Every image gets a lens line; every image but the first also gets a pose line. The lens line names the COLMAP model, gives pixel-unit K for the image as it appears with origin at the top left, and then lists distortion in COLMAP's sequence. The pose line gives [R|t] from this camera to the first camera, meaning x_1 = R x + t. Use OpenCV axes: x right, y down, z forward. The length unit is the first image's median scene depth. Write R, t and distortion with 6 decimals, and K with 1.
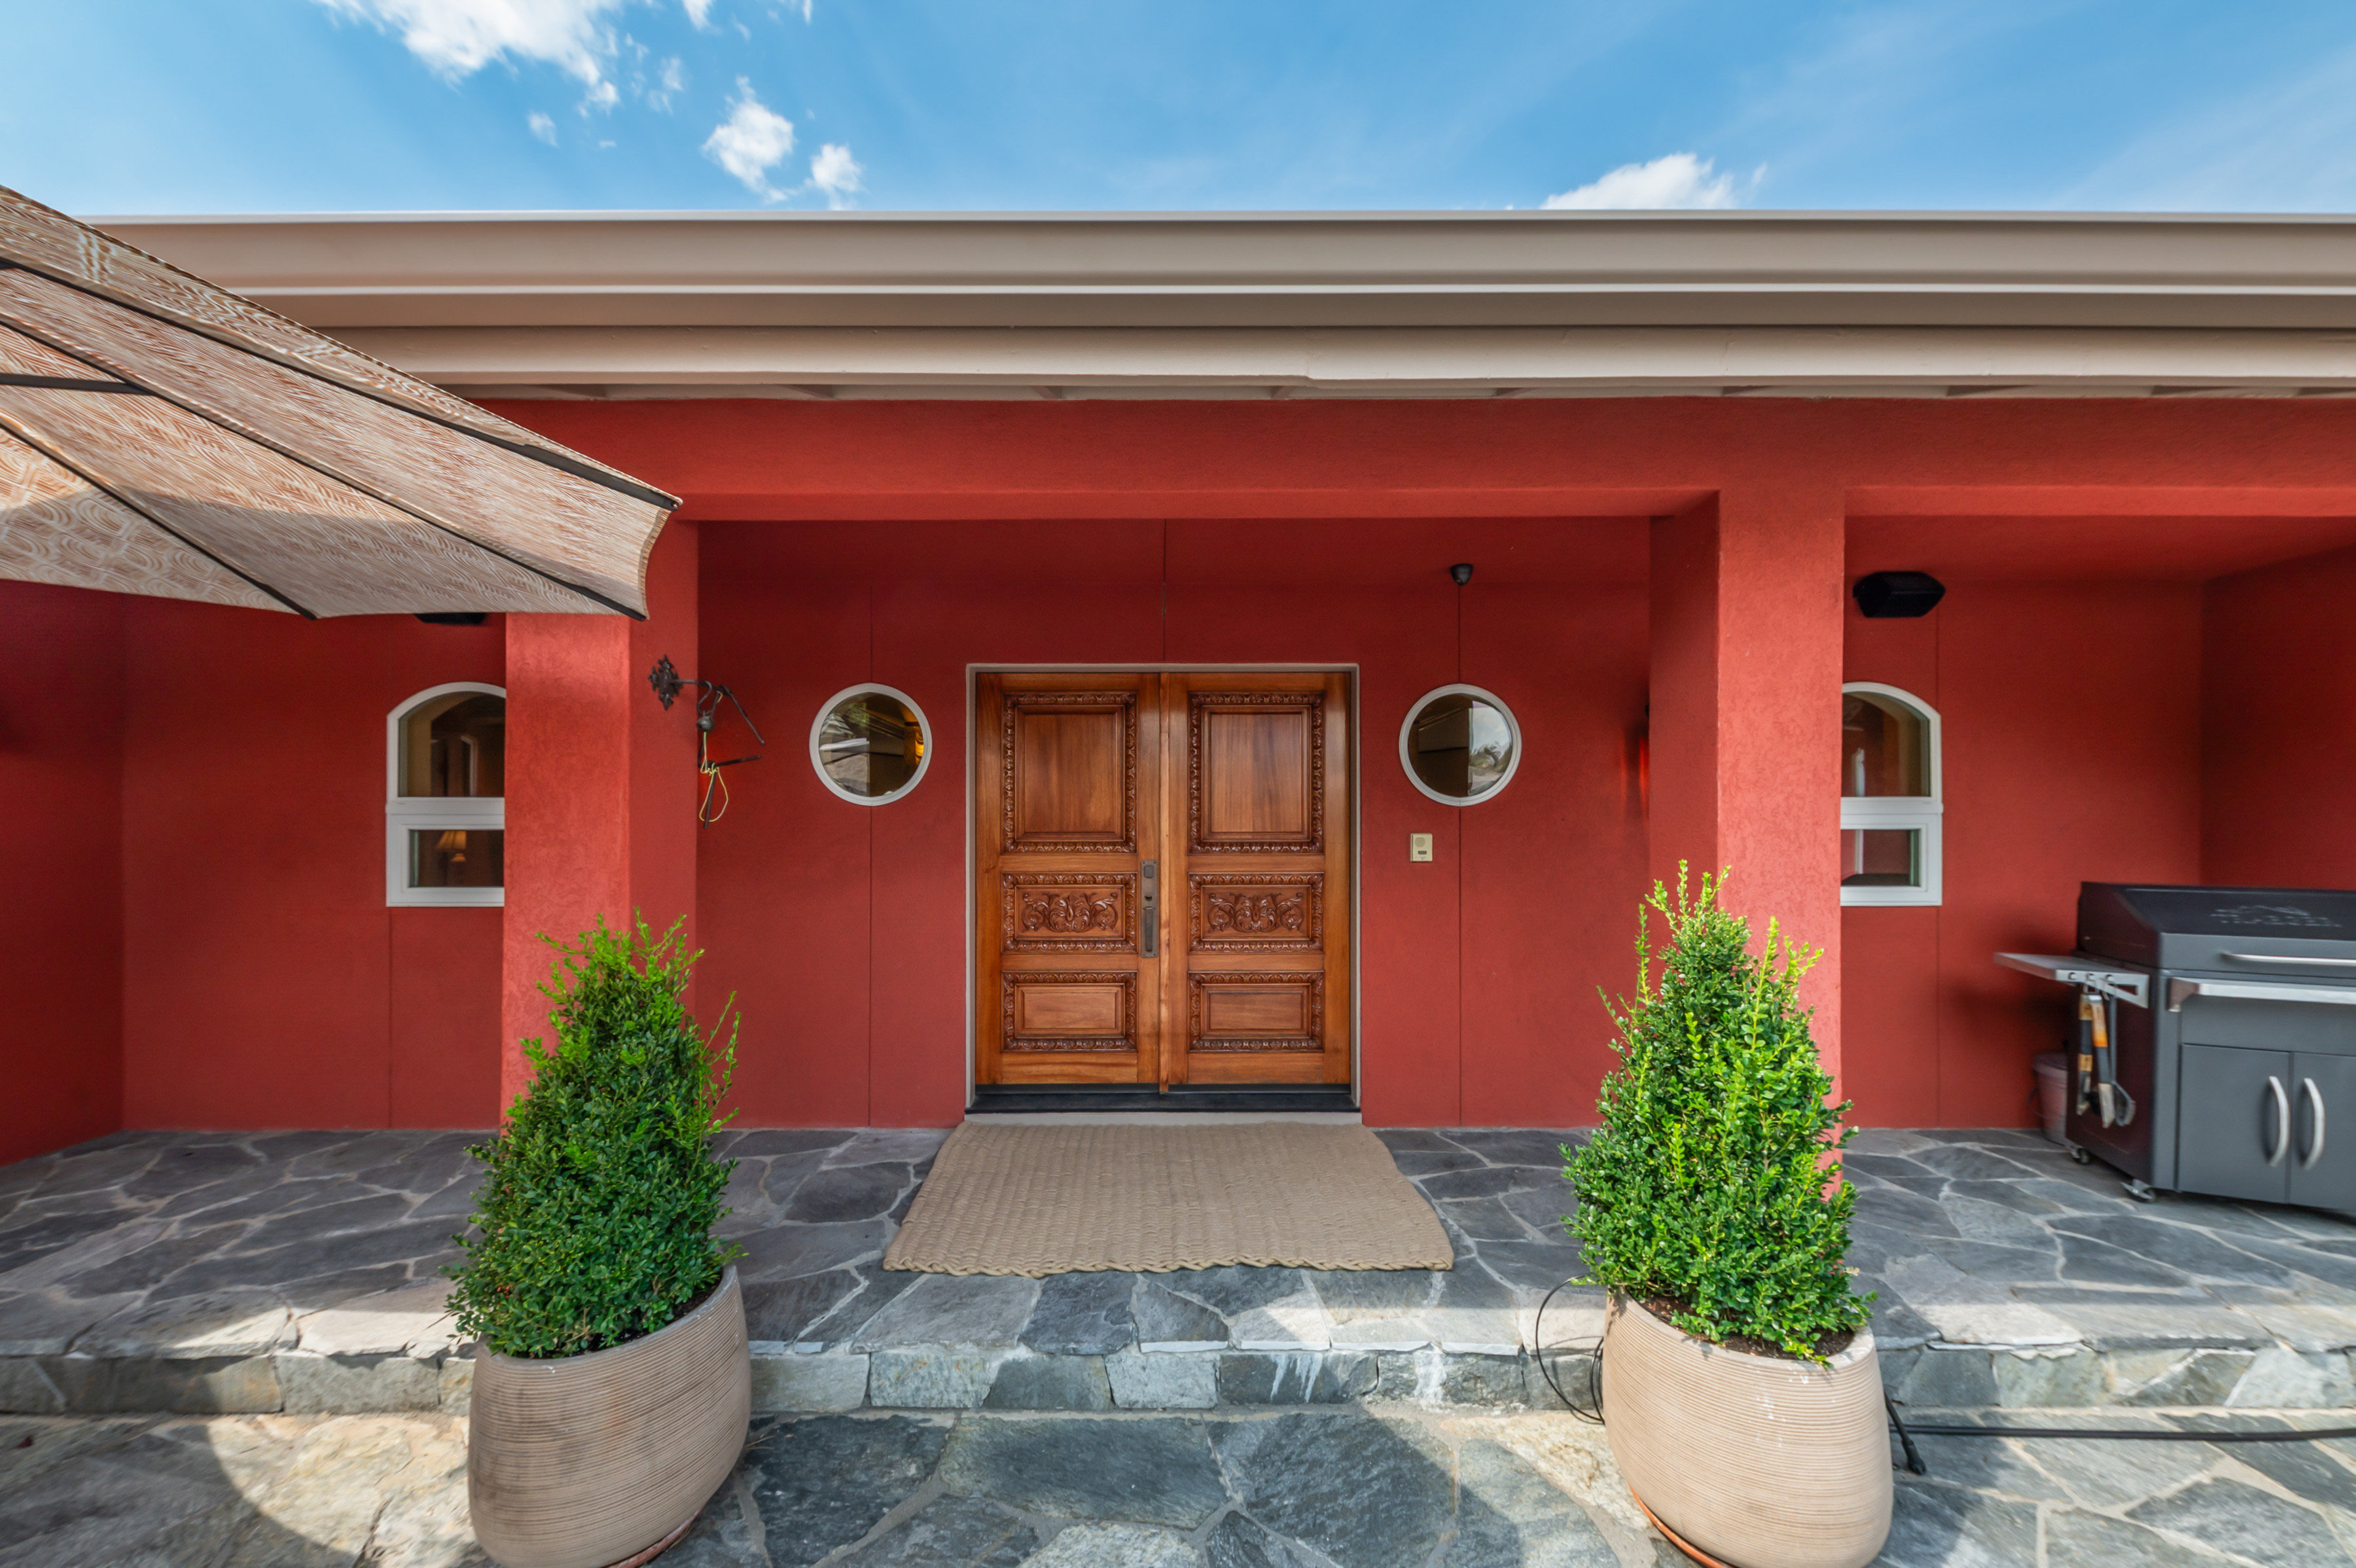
lens RADIAL K [[808.8, 0, 1170.9], [0, 808.8, 851.0], [0, 0, 1]] dist [0.007792, -0.002536]
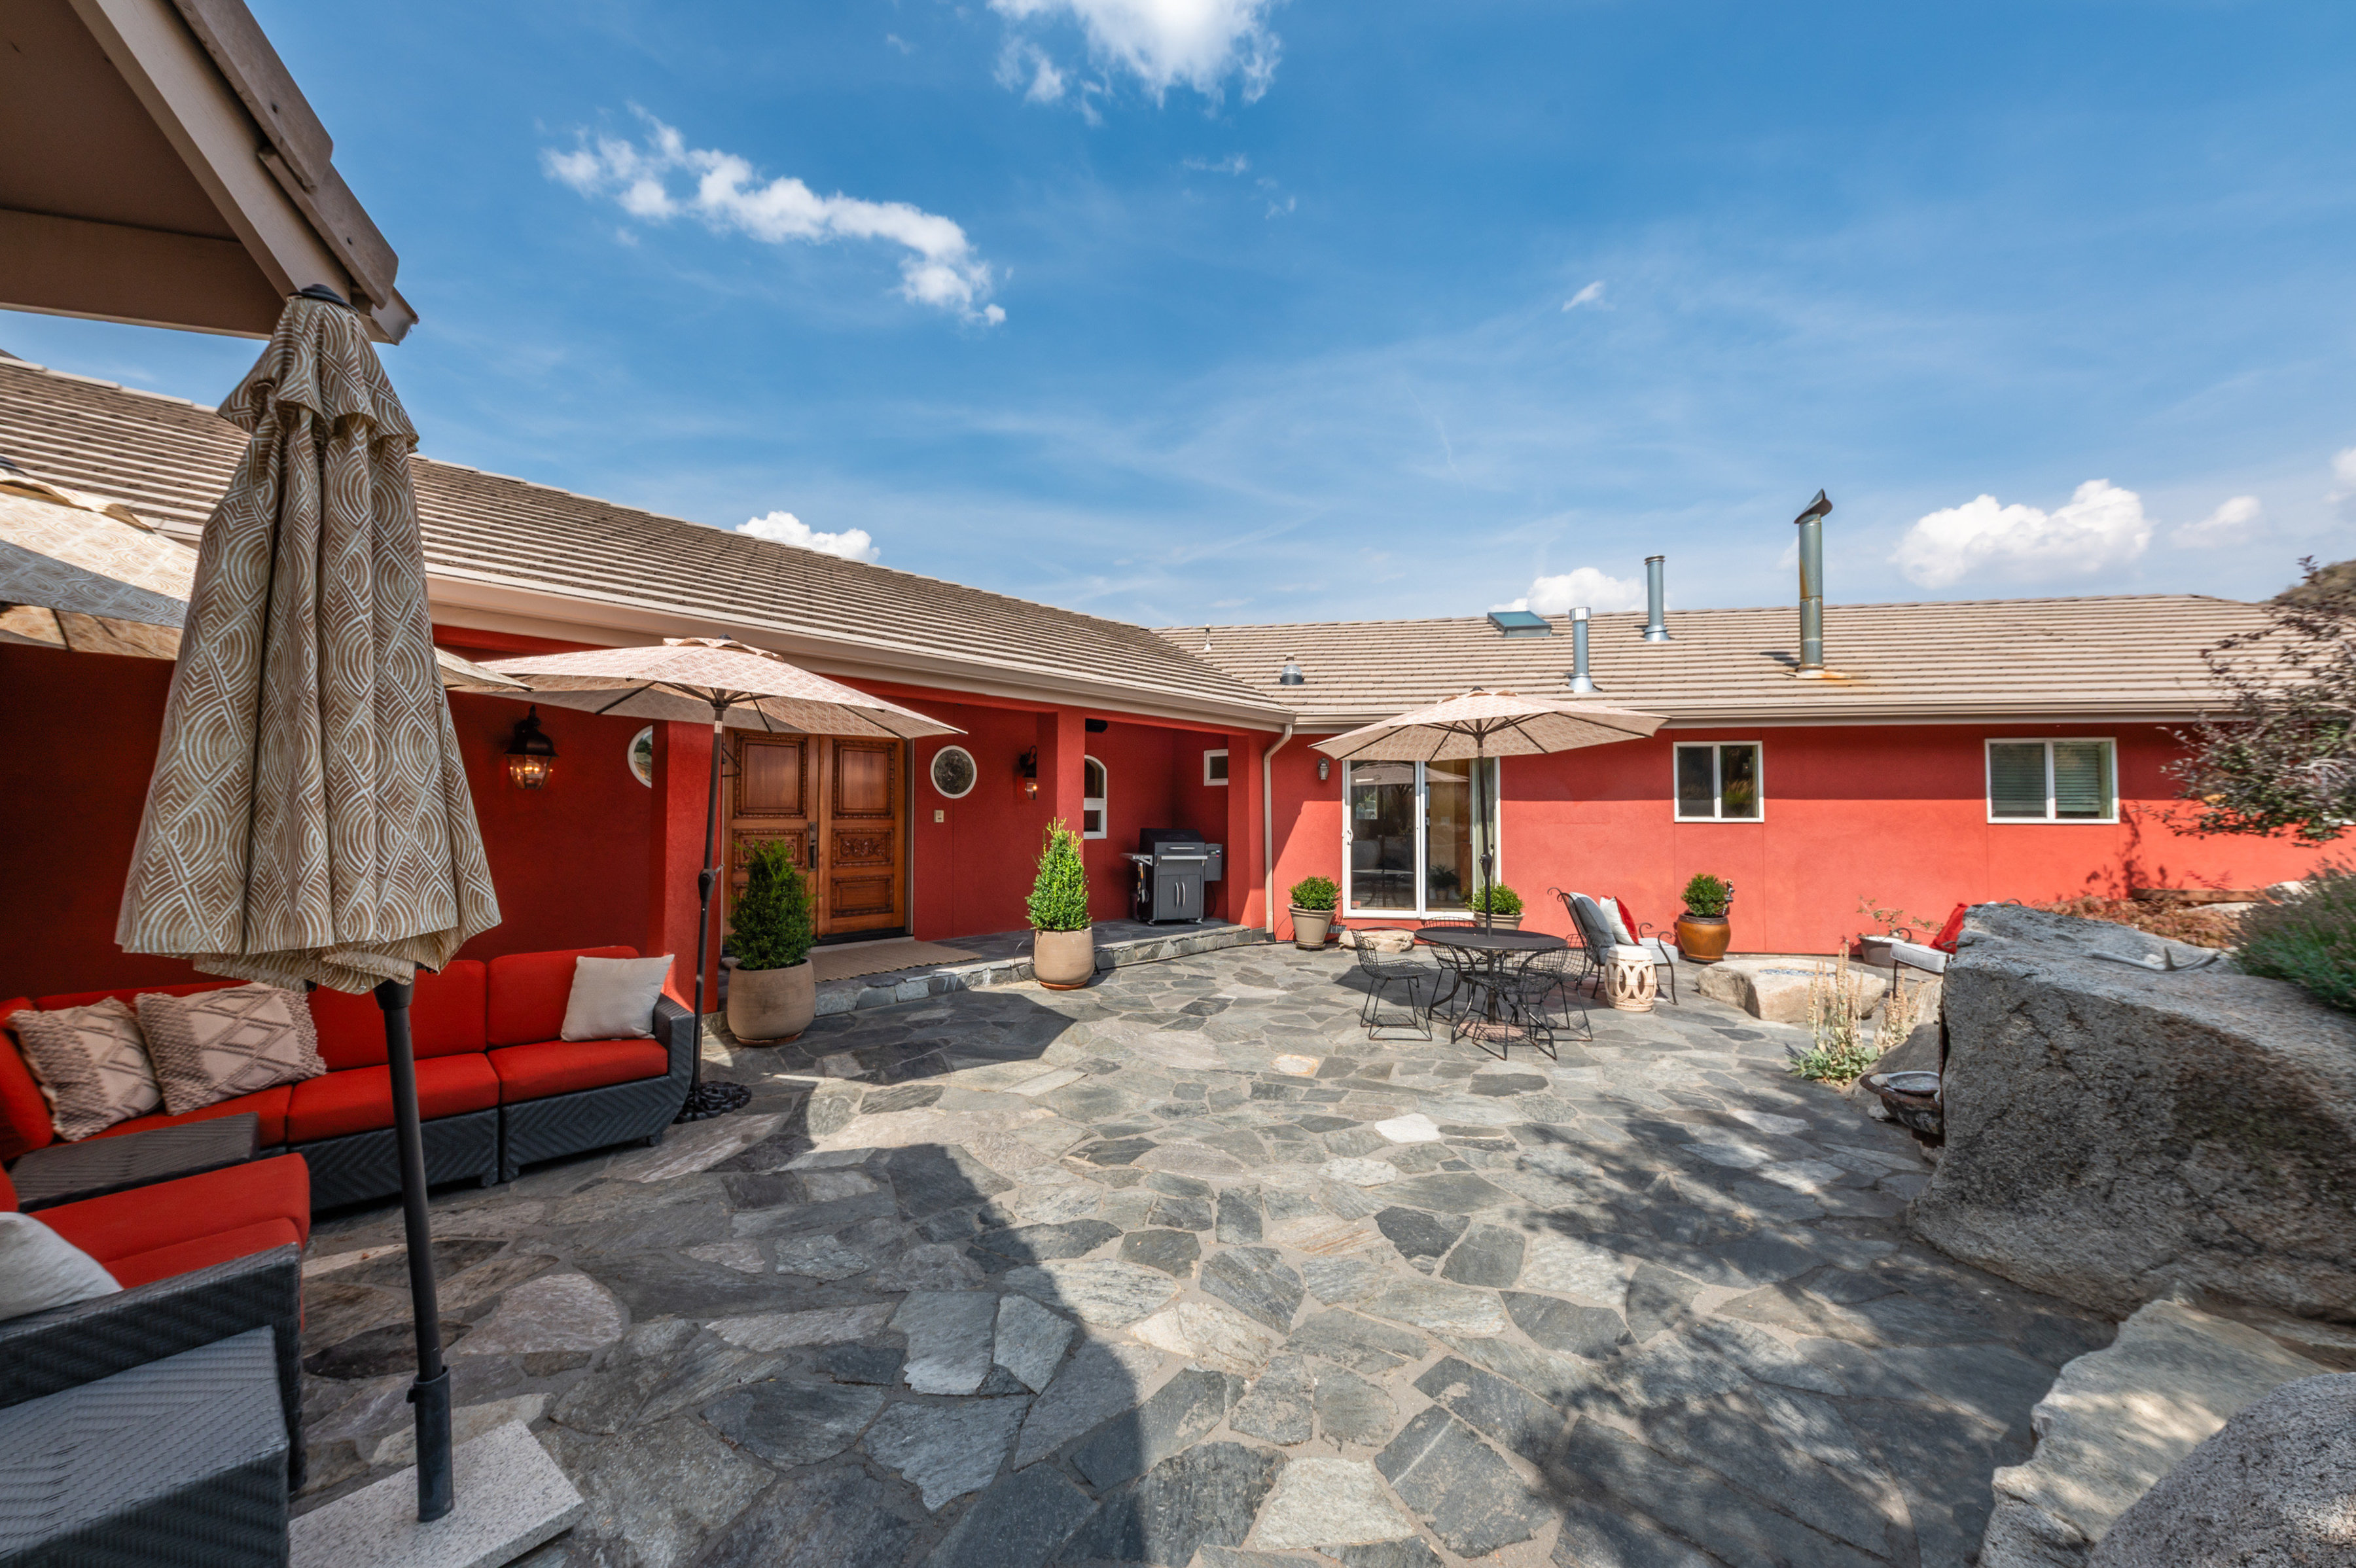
lens RADIAL K [[863.9, 0, 1171.9], [0, 863.9, 803.3], [0, 0, 1]] dist [0.012552, -0.000159]
pose [[0.683222, 0.014628, 0.730065, -0.999817], [0.005949, 0.999655, -0.025598, 0.025282], [-0.730187, 0.021832, 0.682899, -1.118170]]
